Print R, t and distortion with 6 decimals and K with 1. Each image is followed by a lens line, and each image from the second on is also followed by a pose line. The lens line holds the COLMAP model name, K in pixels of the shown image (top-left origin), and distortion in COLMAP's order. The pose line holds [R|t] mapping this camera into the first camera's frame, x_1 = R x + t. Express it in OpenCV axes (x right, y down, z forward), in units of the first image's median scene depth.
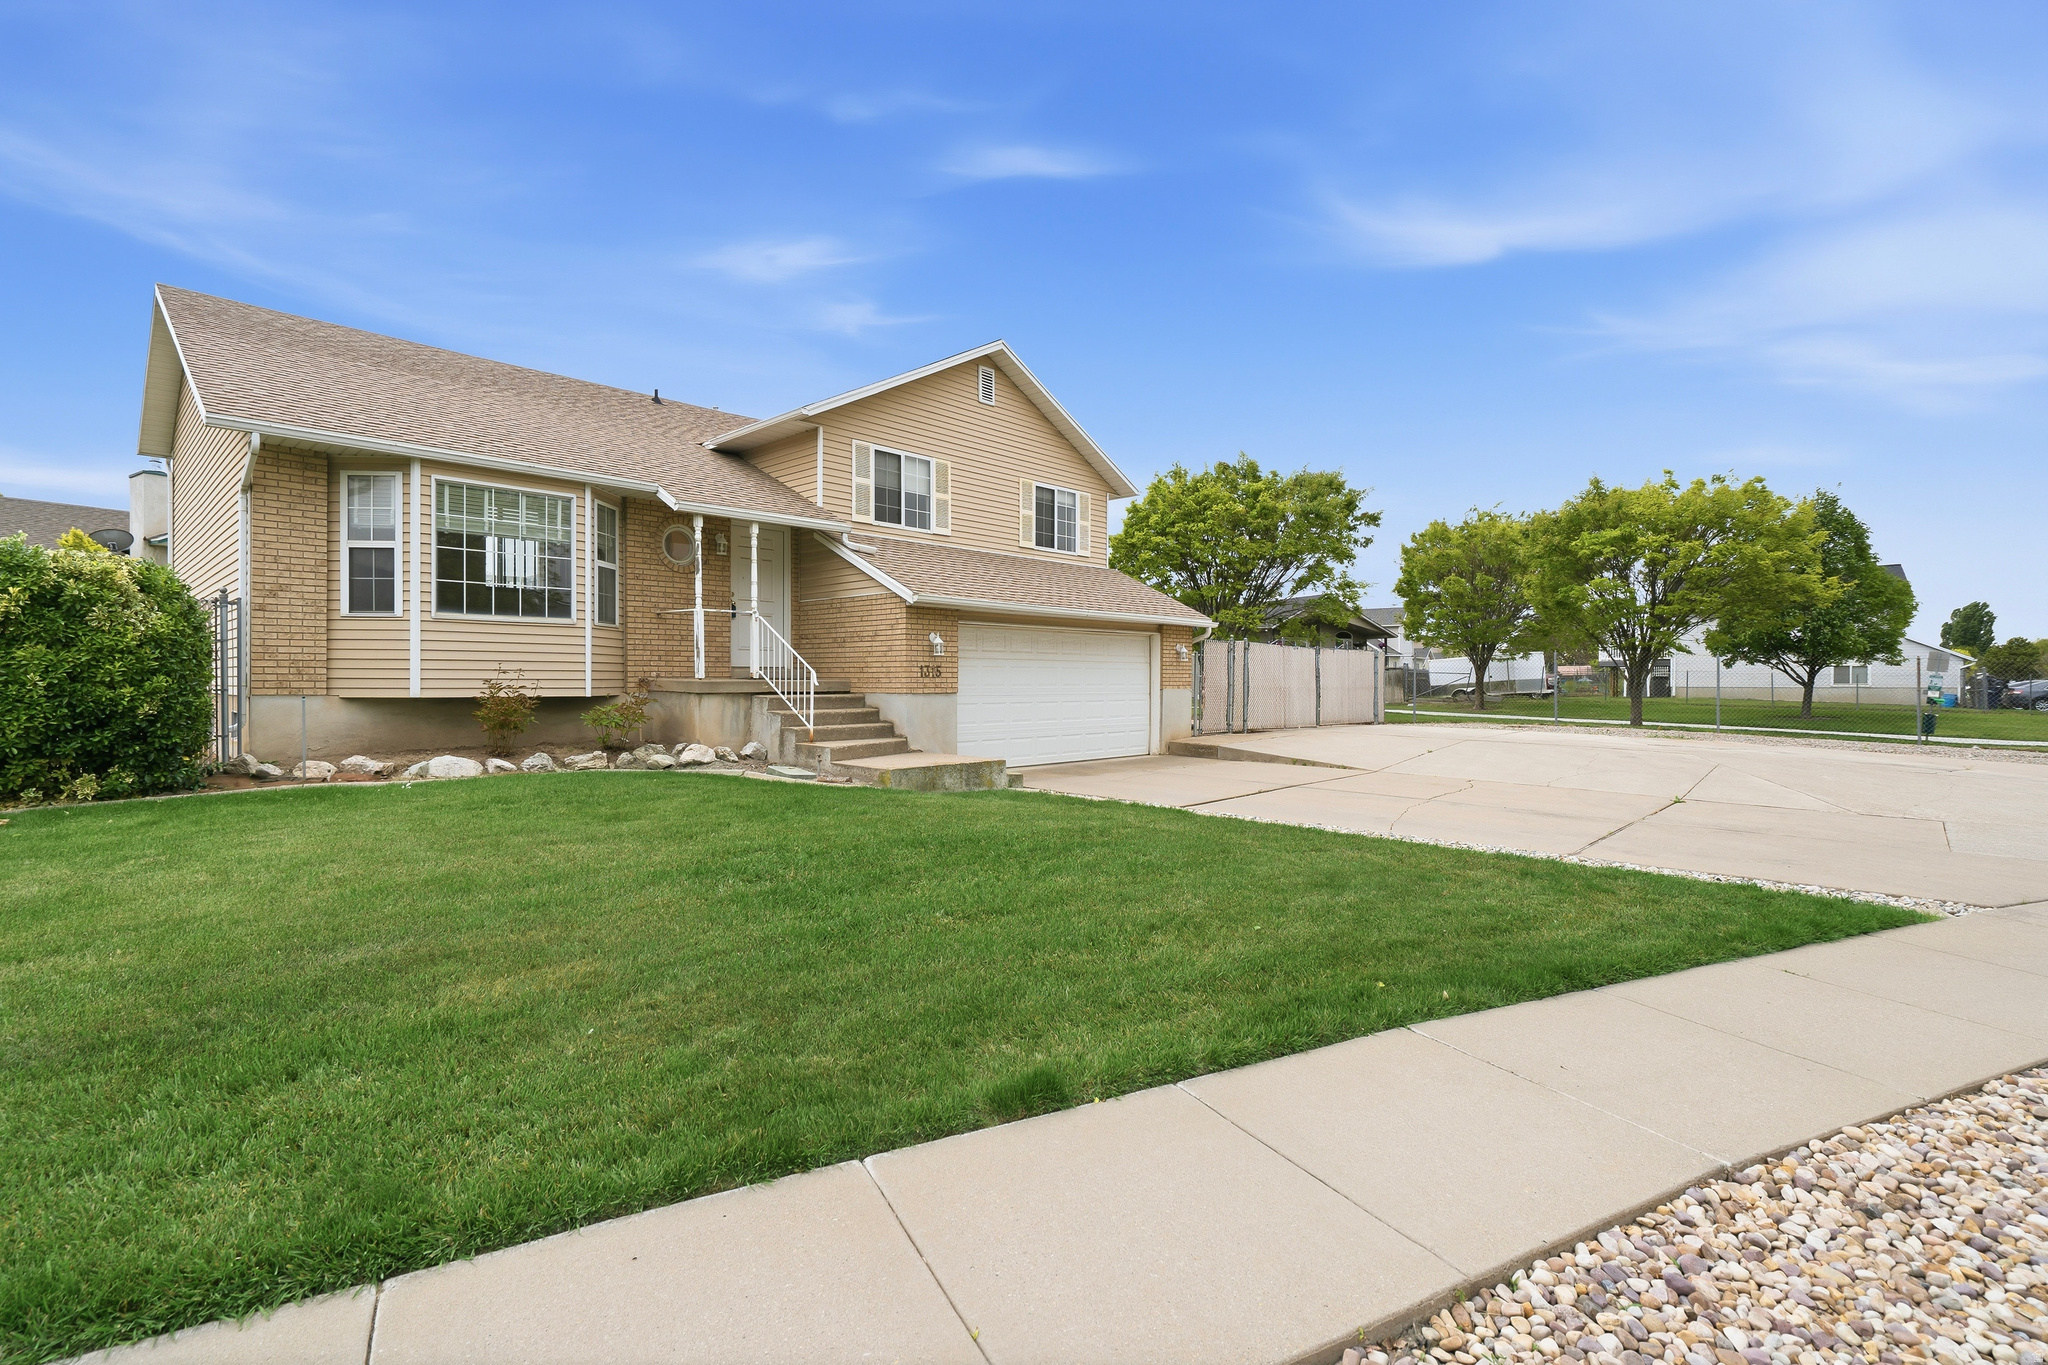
lens RADIAL K [[911.7, 0, 1013.2], [0, 911.7, 670.0], [0, 0, 1]] dist [0.001150, -0.000019]
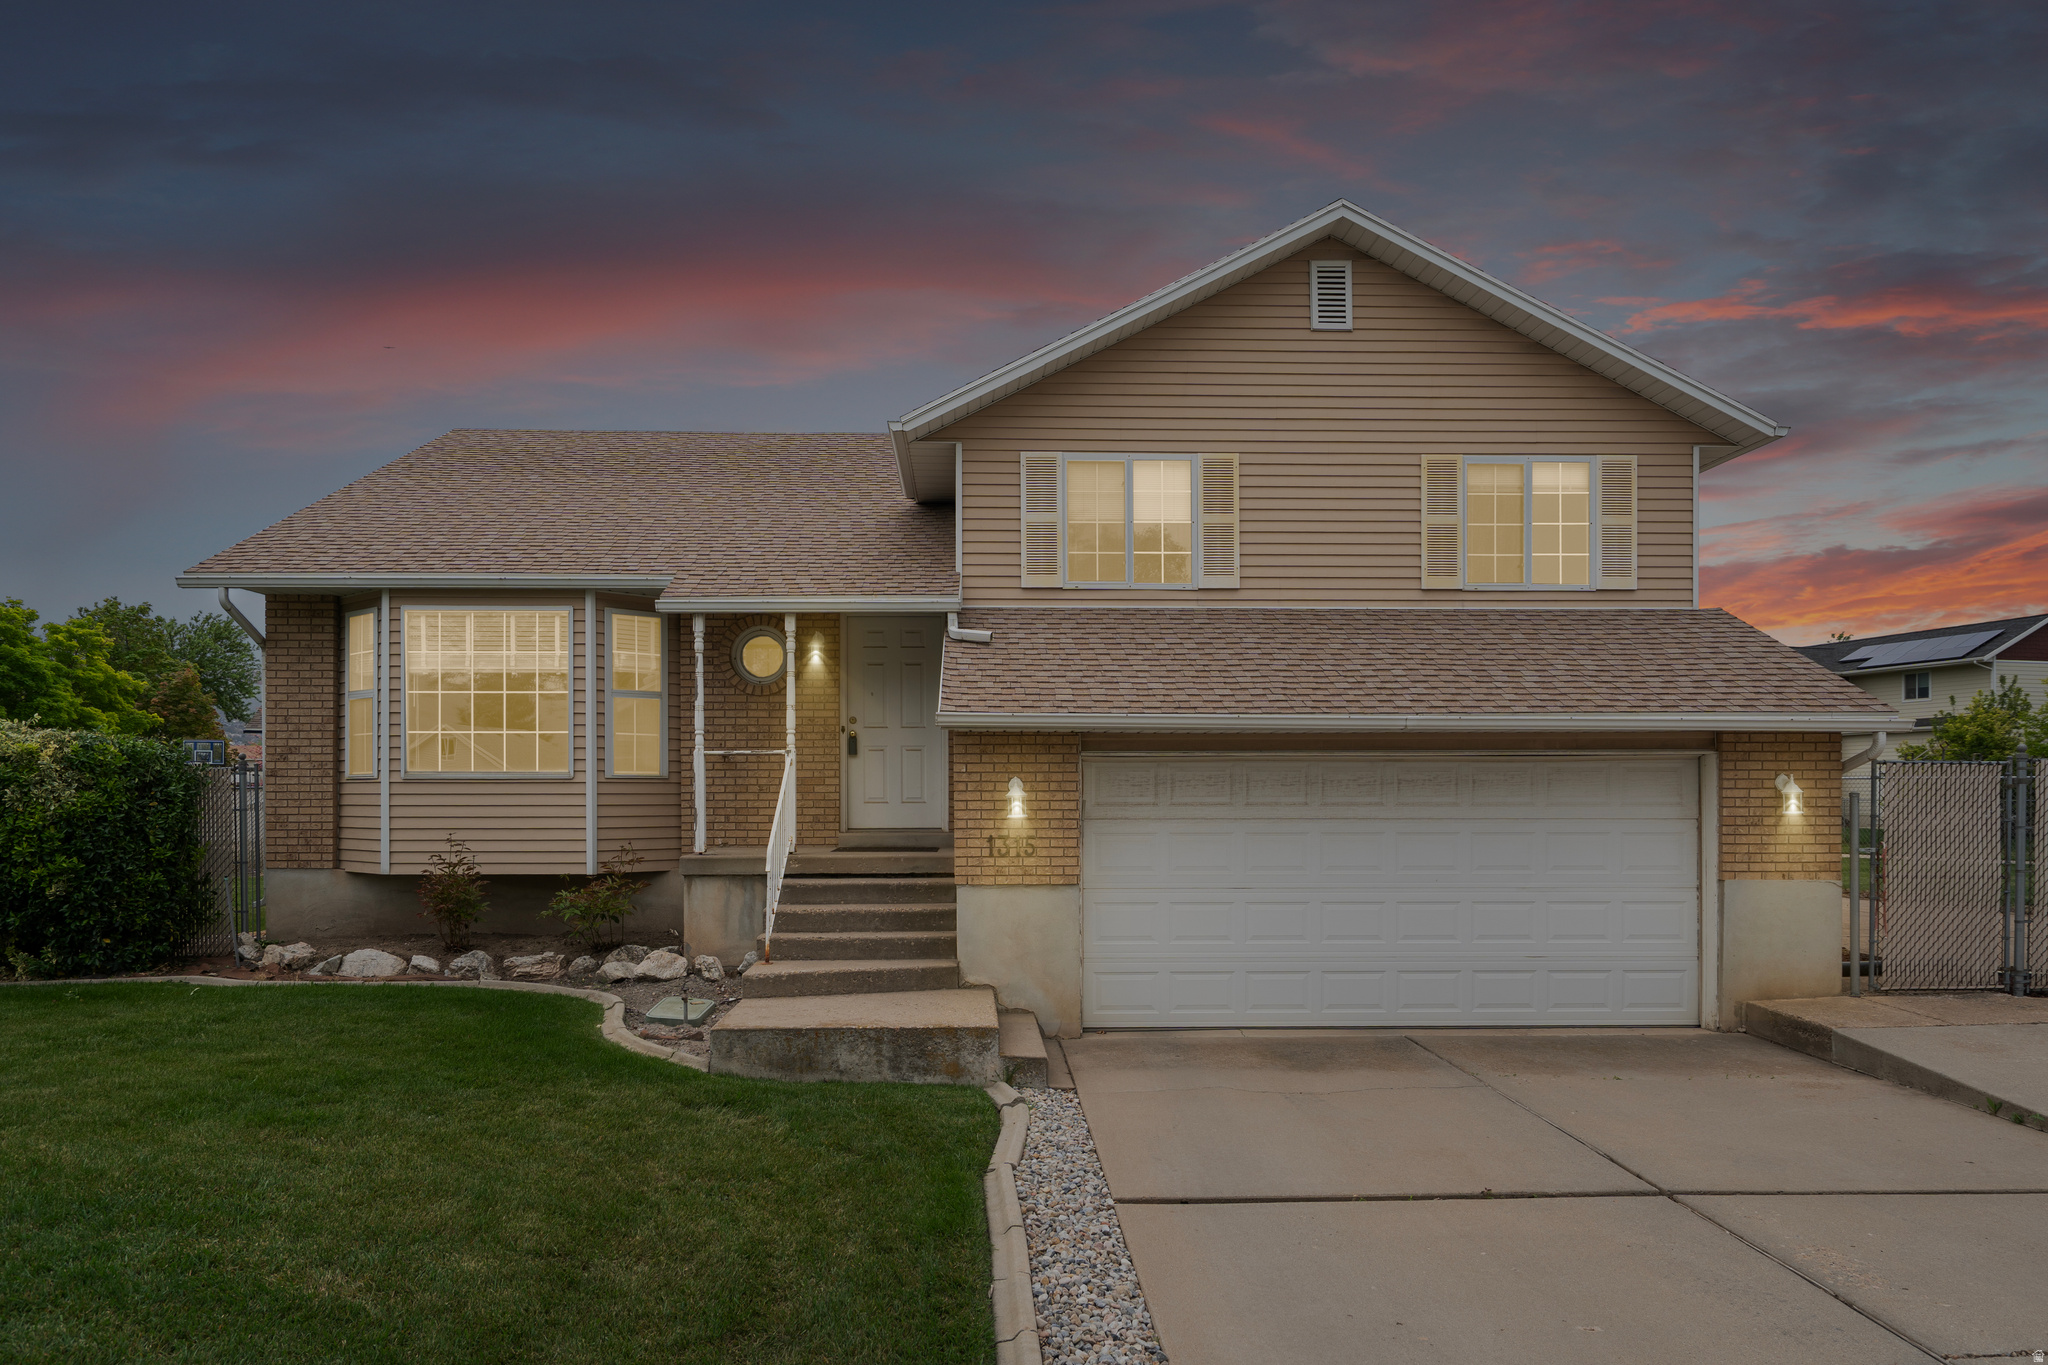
lens RADIAL K [[1269.7, 0, 1023.9], [0, 1269.7, 785.1], [0, 0, 1]] dist [0.014802, 0.001704]
pose [[0.721278, -0.008678, -0.692591, 0.403606], [0.009385, 0.999952, -0.002756, -0.030014], [0.692582, -0.004512, 0.721325, 0.390436]]
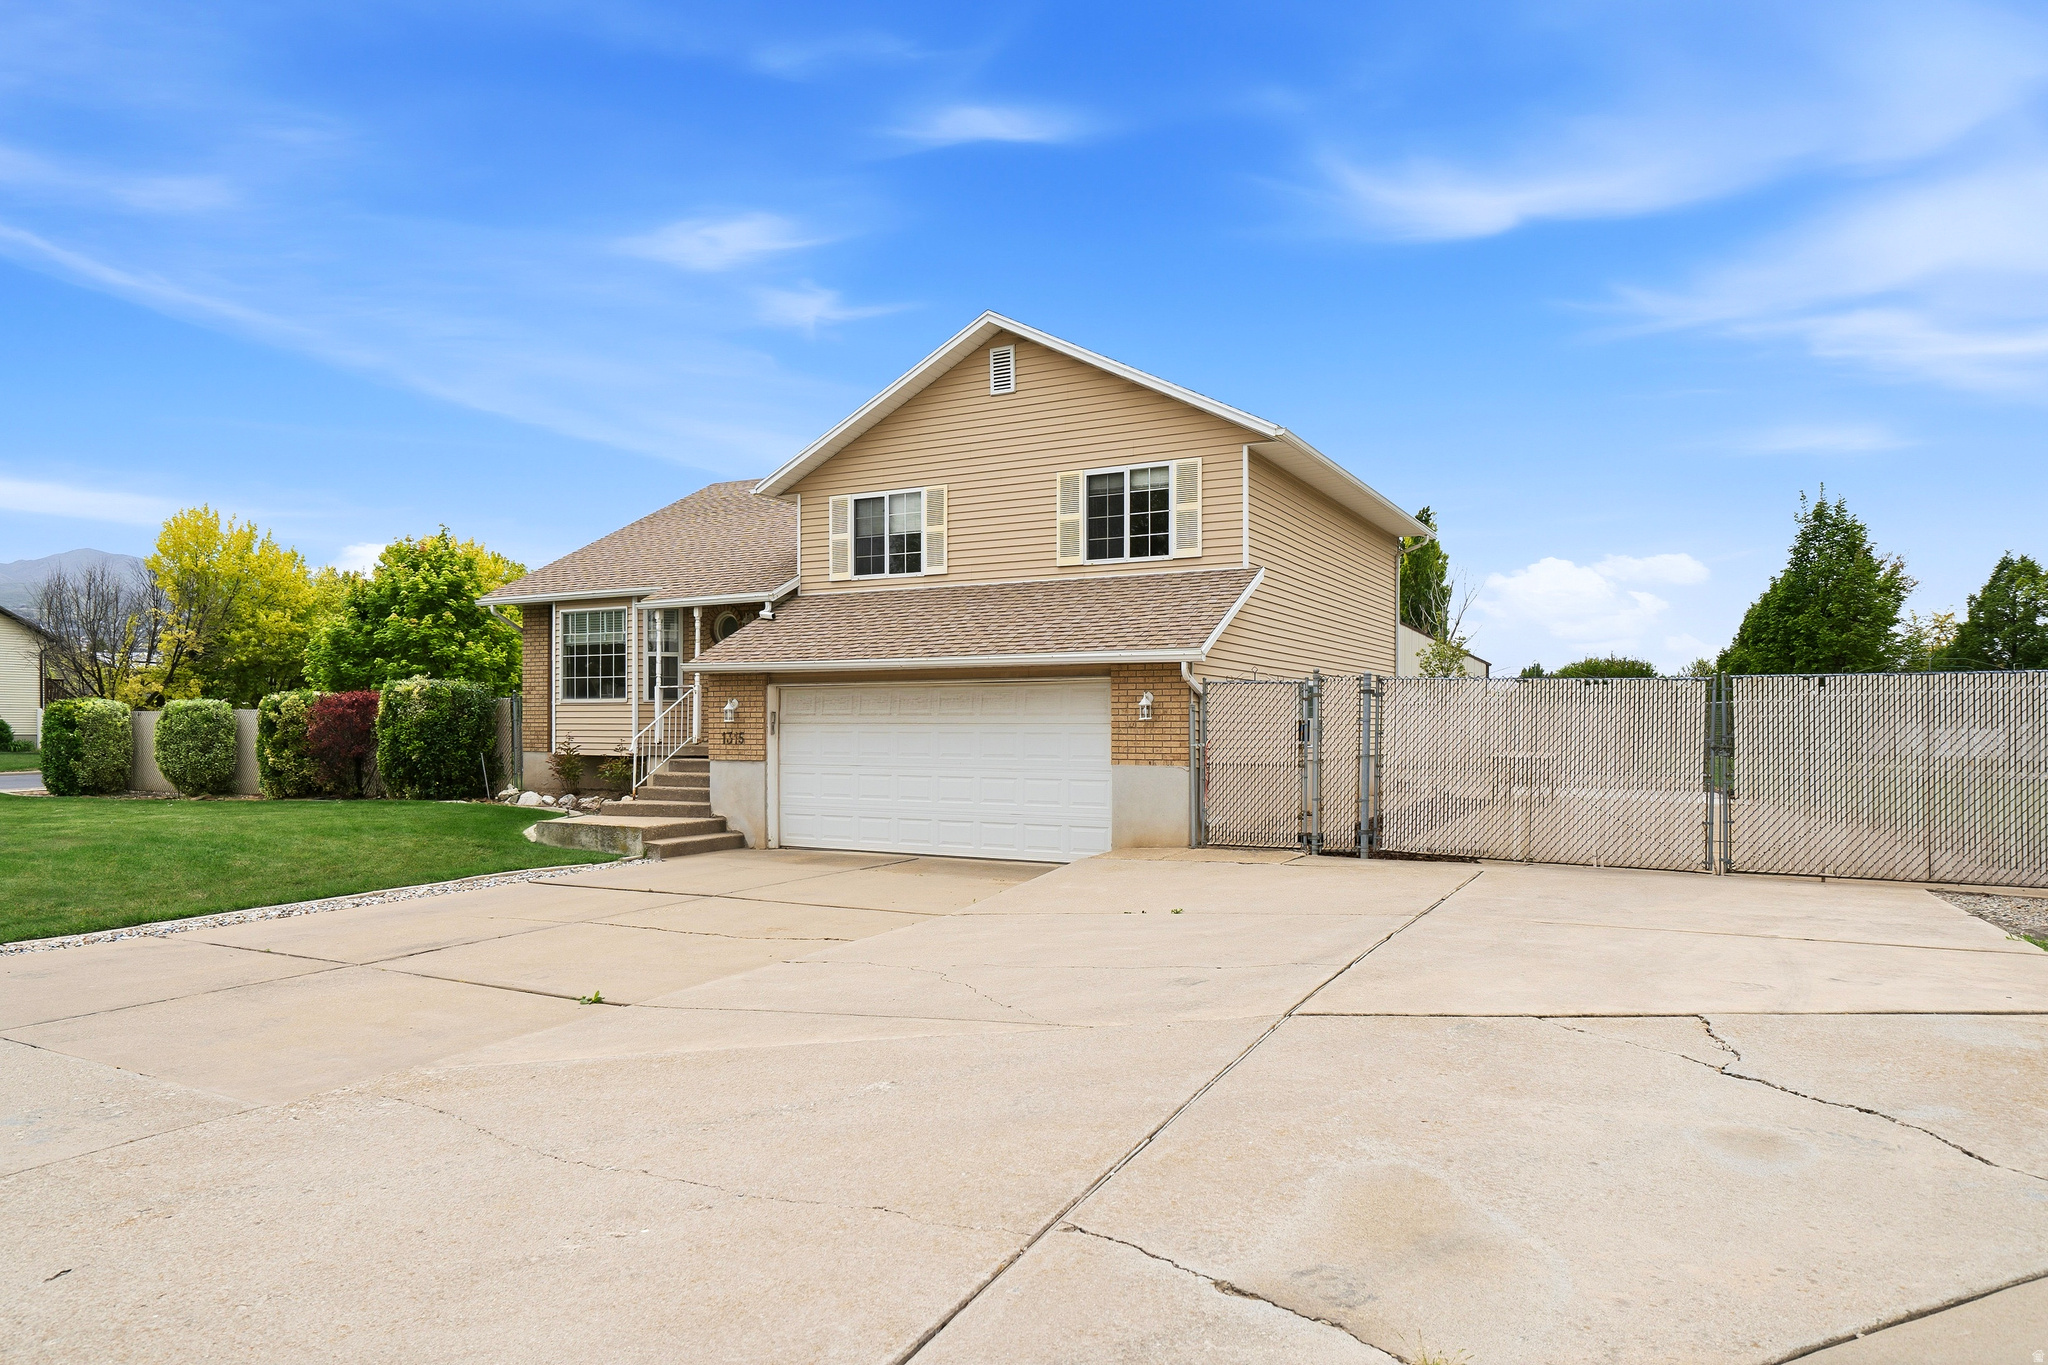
lens RADIAL K [[1279.7, 0, 1029.4], [0, 1279.7, 733.8], [0, 0, 1]] dist [0.015189, 0.000489]
pose [[0.273798, 0.001675, -0.961786, 1.180070], [0.007066, 0.999968, 0.003753, -0.005324], [0.961761, -0.007824, 0.273778, 0.824311]]
